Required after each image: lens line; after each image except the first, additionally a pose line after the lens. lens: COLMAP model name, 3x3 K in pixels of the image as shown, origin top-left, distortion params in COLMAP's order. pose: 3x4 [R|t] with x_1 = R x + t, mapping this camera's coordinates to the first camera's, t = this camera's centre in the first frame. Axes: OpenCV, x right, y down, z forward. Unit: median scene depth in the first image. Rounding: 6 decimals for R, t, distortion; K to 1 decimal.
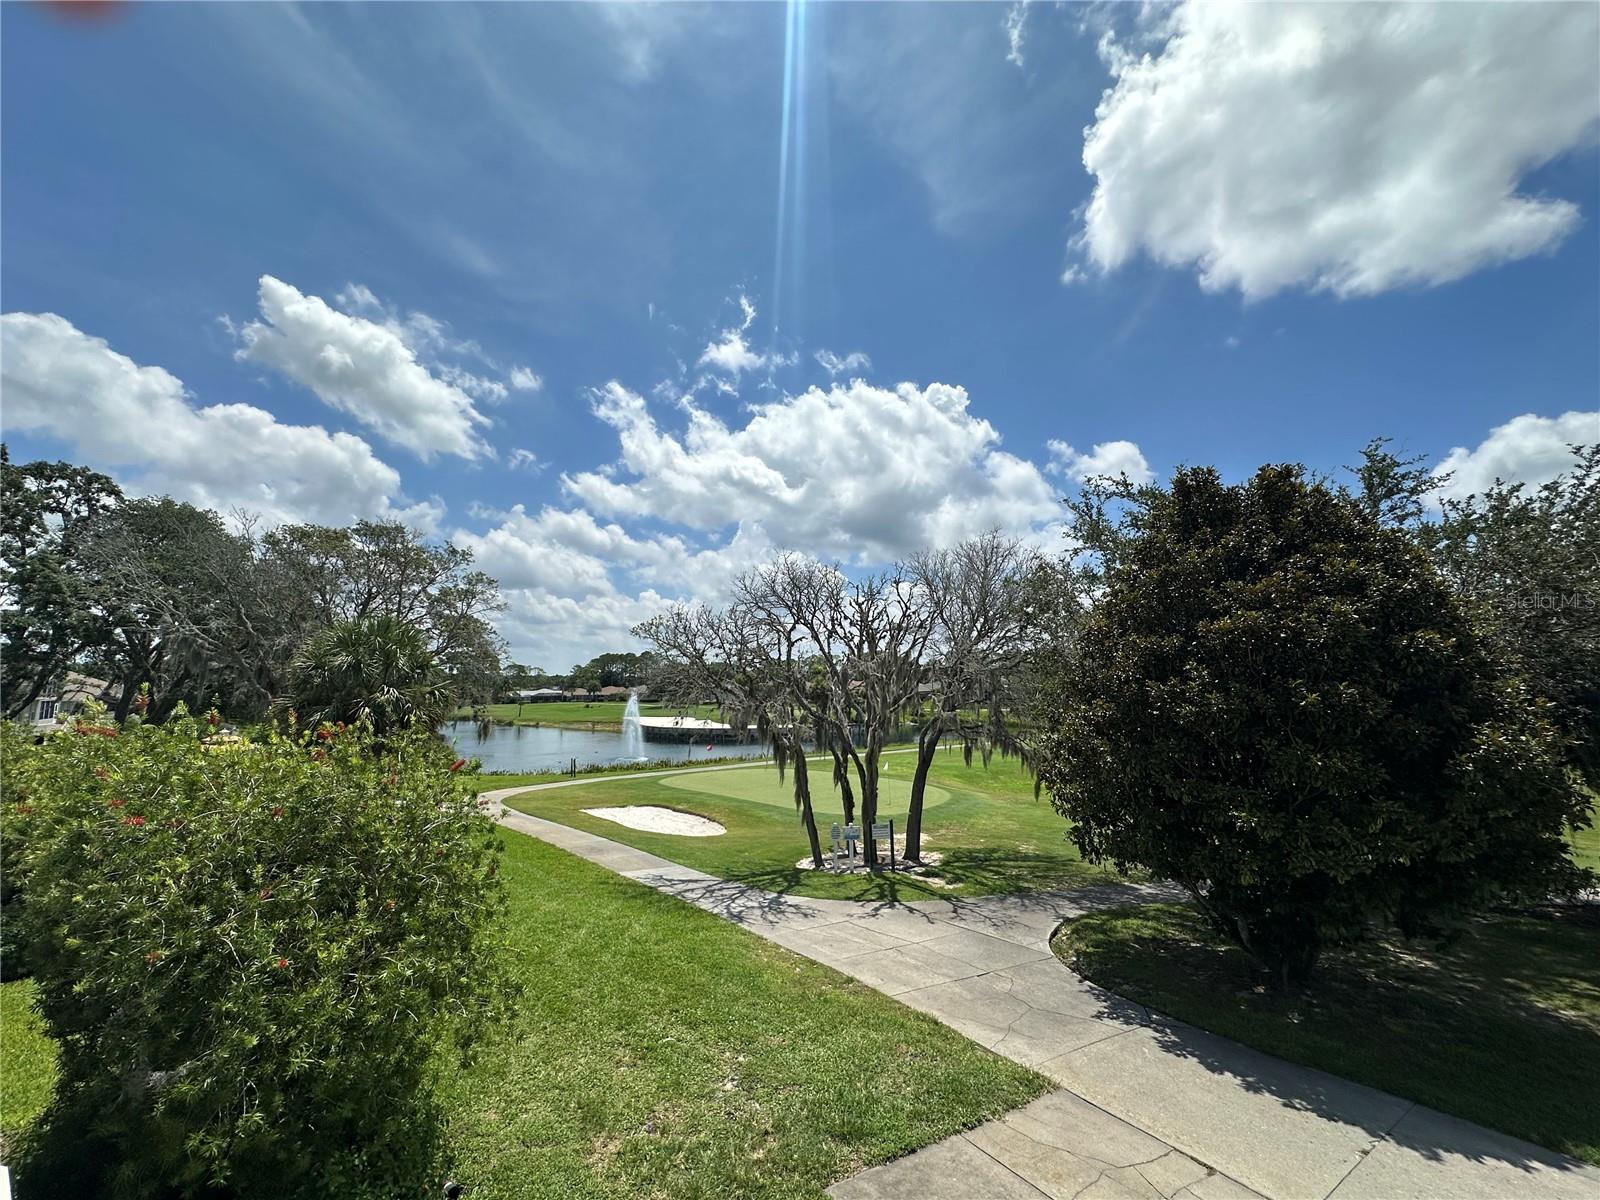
lens RADIAL K [[643.0, 0, 812.2], [0, 643.0, 593.1], [0, 0, 1]] dist [0.000804, 0.000364]
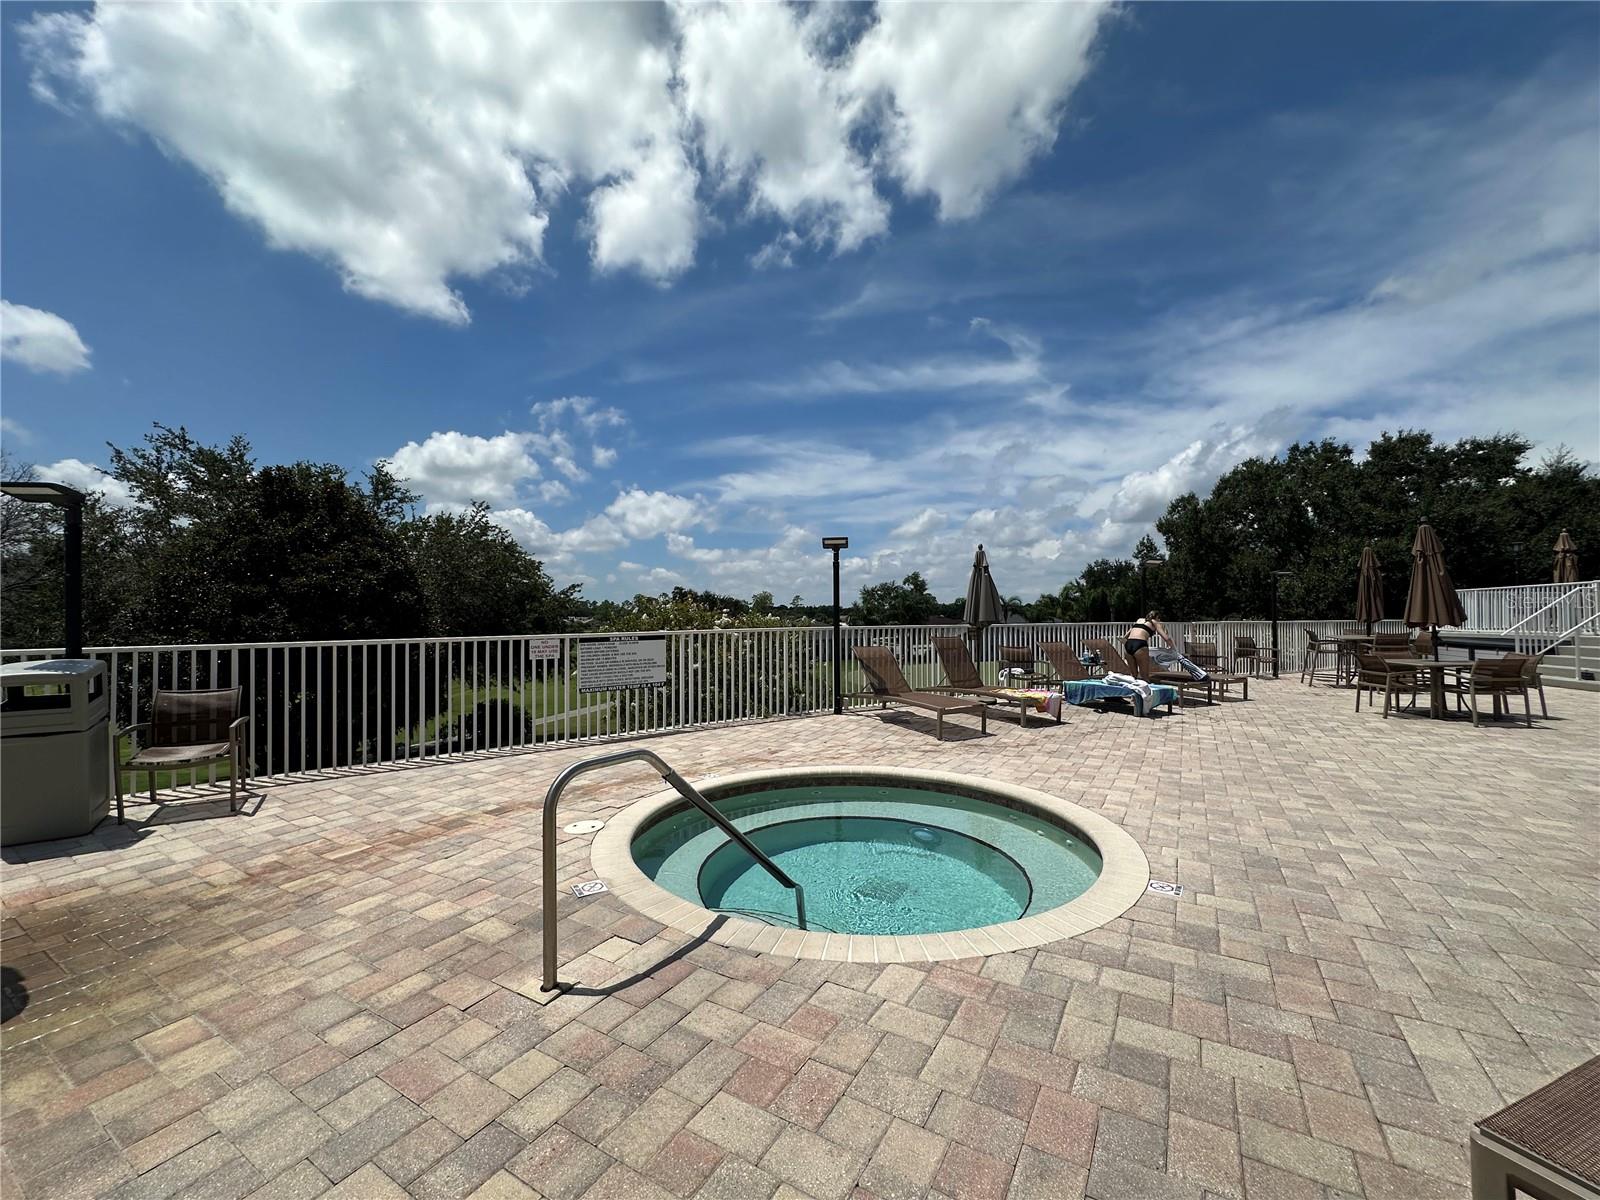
lens RADIAL K [[643.0, 0, 811.9], [0, 643.0, 600.8], [0, 0, 1]] dist [0.000804, 0.000364]
pose [[0.191213, 0.031365, 0.981047, -0.609120], [-0.145324, 0.989379, -0.003307, -0.073251], [-0.970731, -0.141938, 0.193740, -0.483927]]
